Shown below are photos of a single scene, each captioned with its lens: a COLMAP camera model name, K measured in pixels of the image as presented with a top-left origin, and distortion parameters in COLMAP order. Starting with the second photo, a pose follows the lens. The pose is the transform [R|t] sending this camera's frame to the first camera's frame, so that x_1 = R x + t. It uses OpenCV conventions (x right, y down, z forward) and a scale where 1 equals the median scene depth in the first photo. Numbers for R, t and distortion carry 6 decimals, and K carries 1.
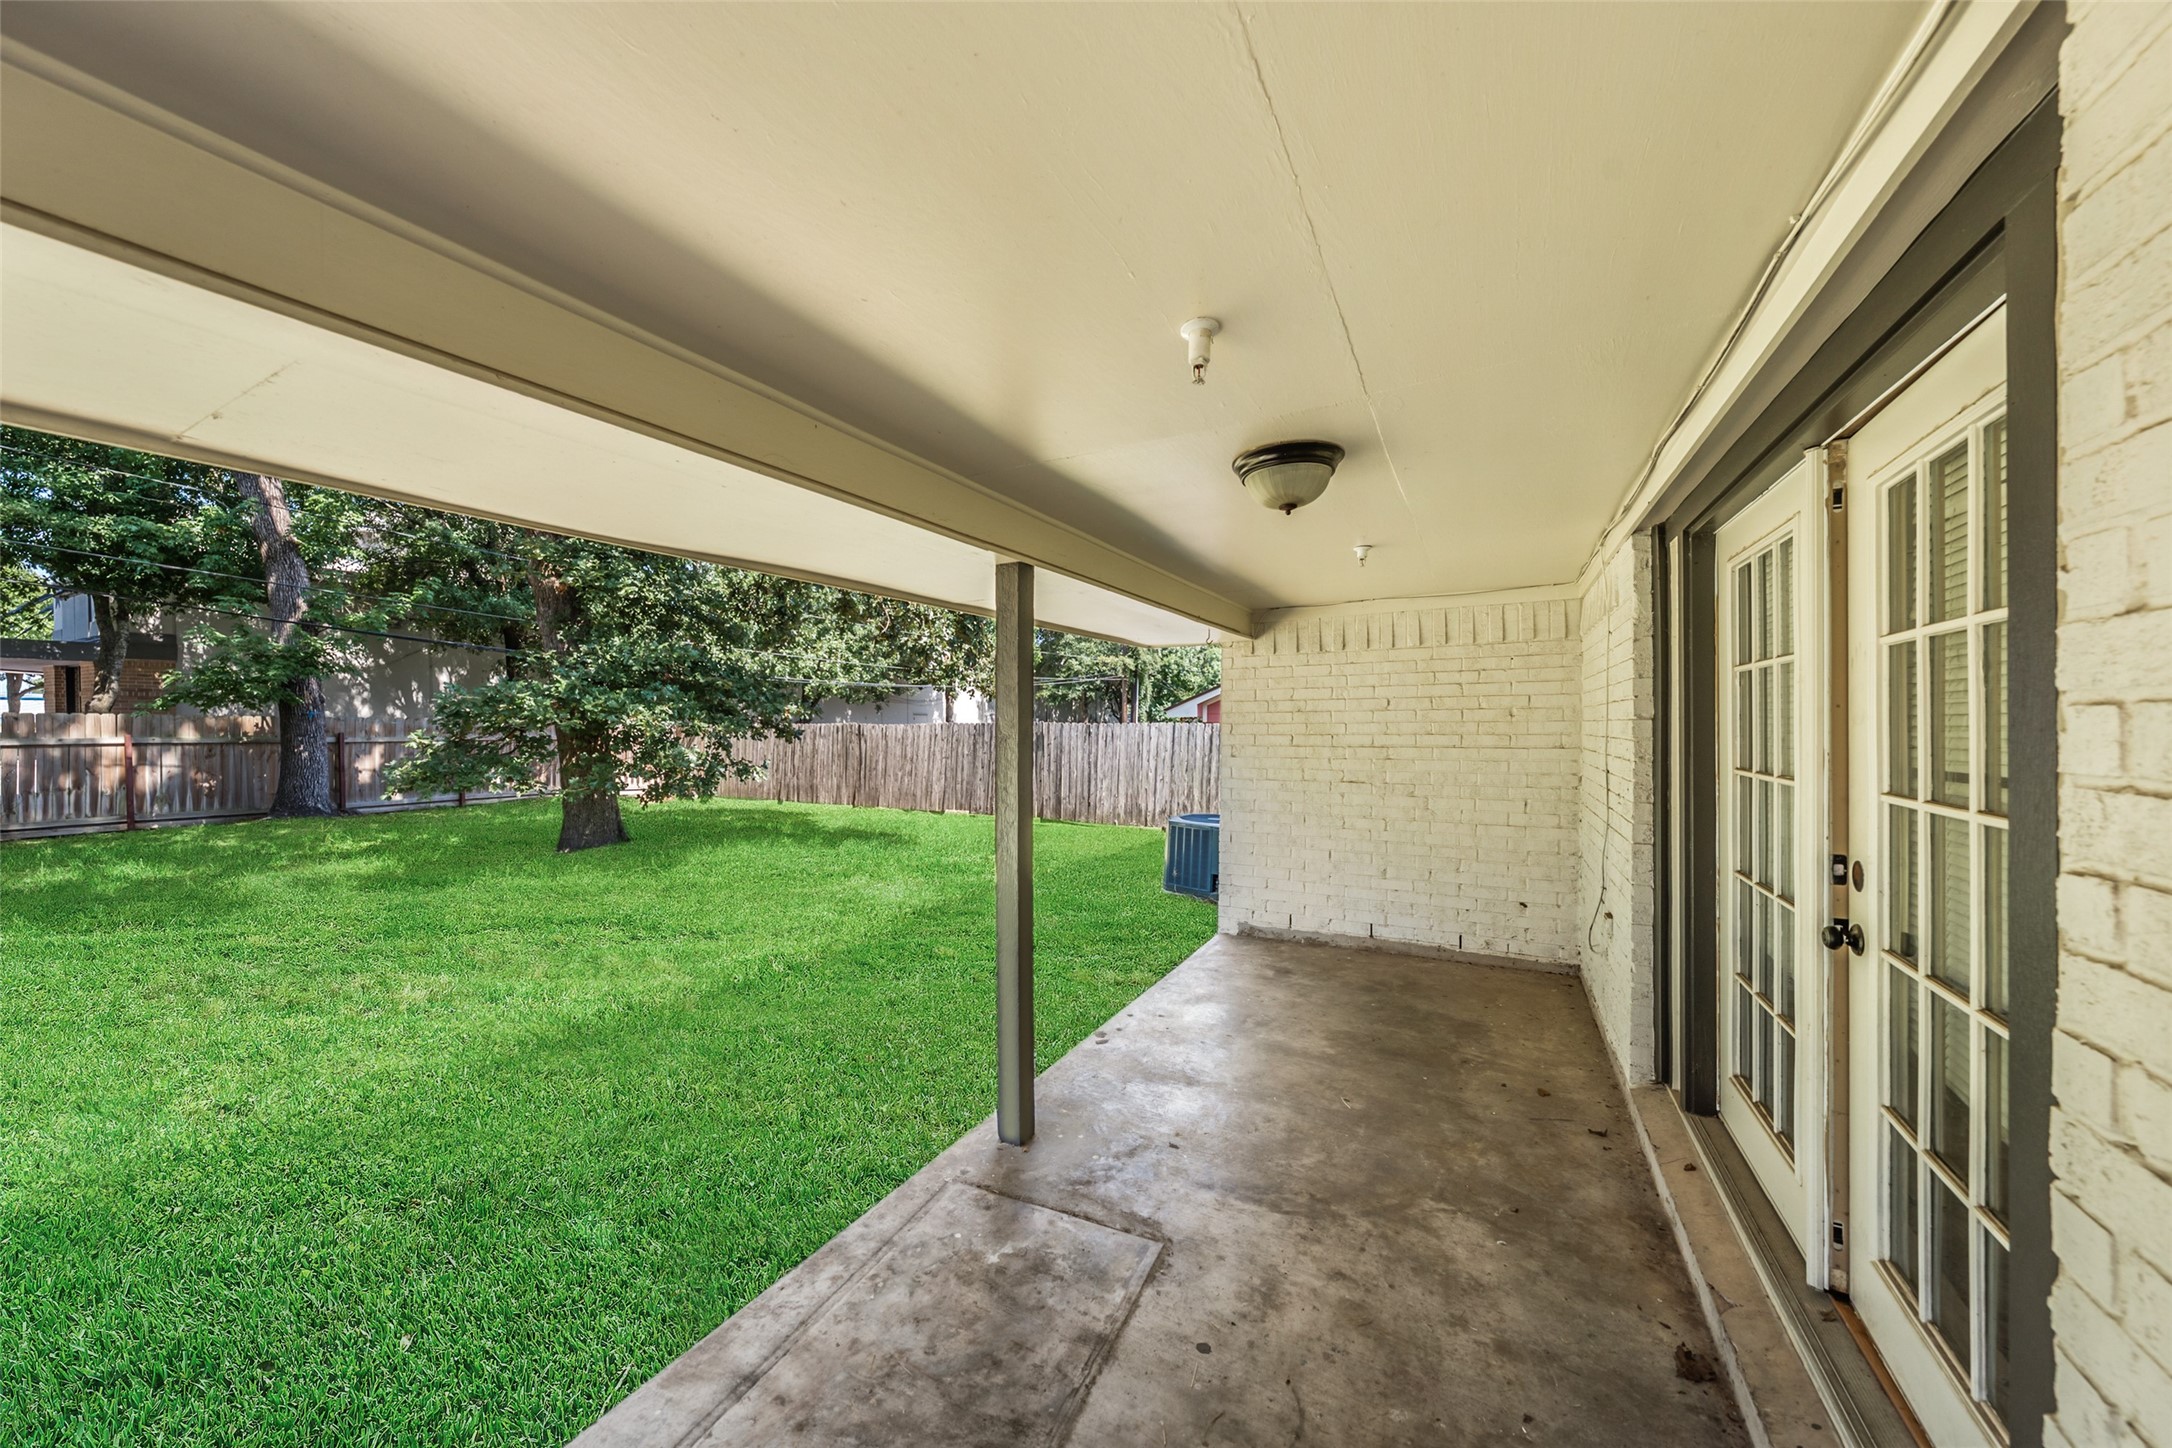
lens RADIAL K [[742.6, 0, 1097.5], [0, 742.6, 726.7], [0, 0, 1]] dist [-0.028144, 0.007371]
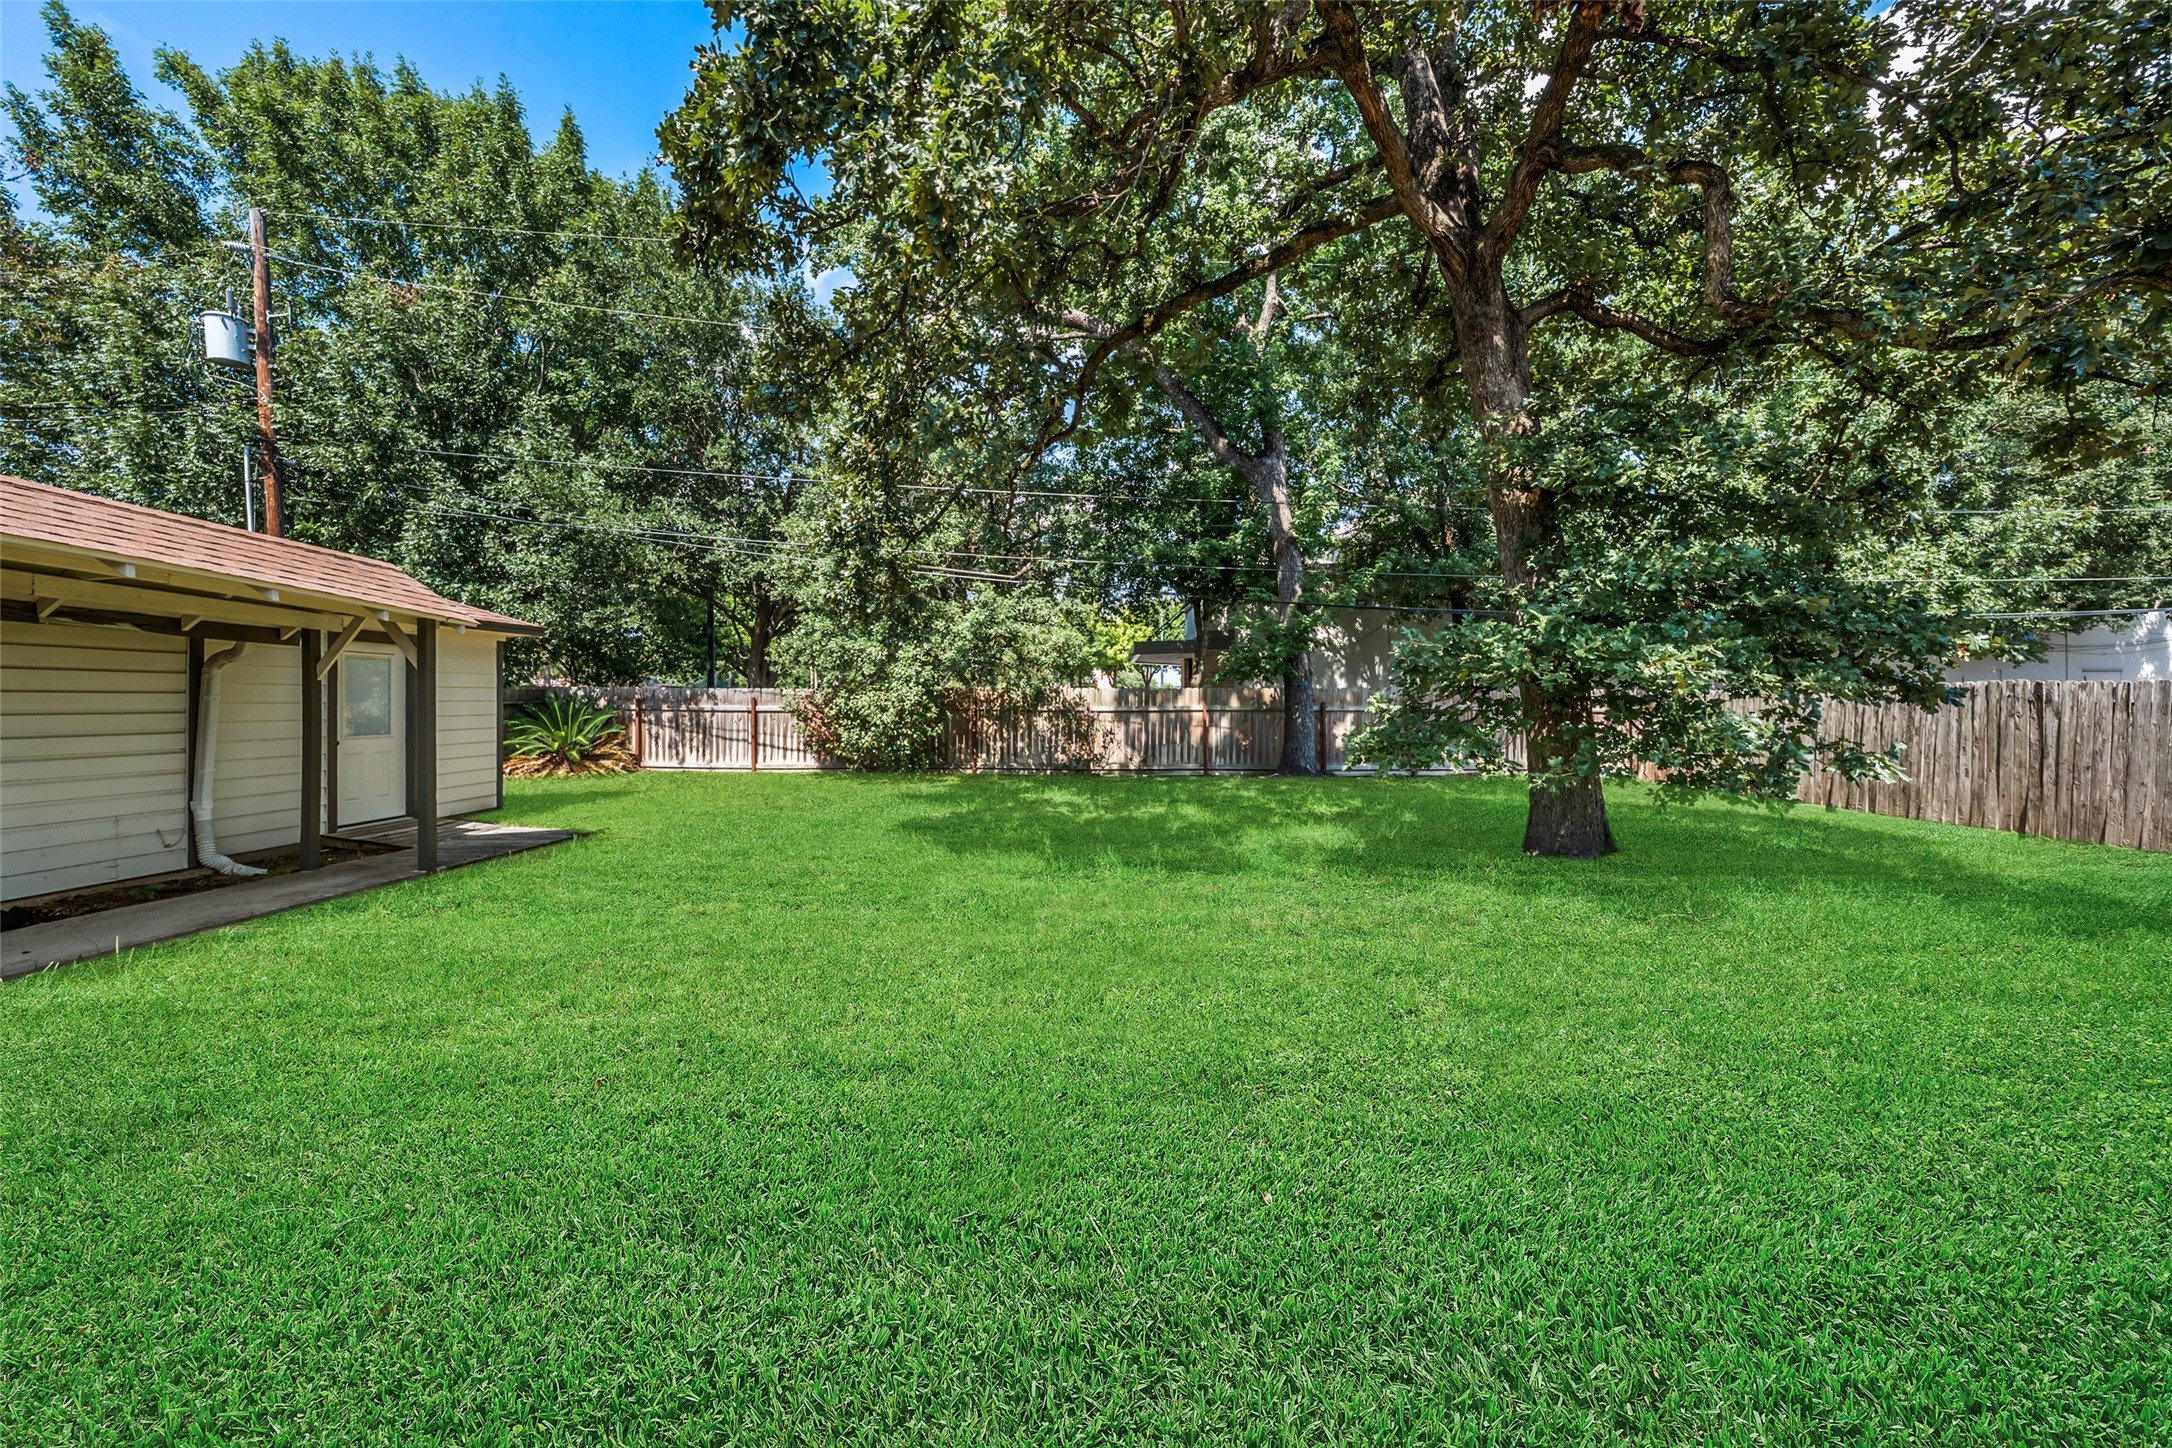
lens RADIAL K [[742.6, 0, 1097.5], [0, 742.6, 726.7], [0, 0, 1]] dist [-0.028144, 0.007371]
pose [[0.438627, 0.023859, -0.898353, -0.212847], [0.005890, 0.999550, 0.029423, 0.013582], [0.898650, -0.018197, 0.438289, 0.233947]]
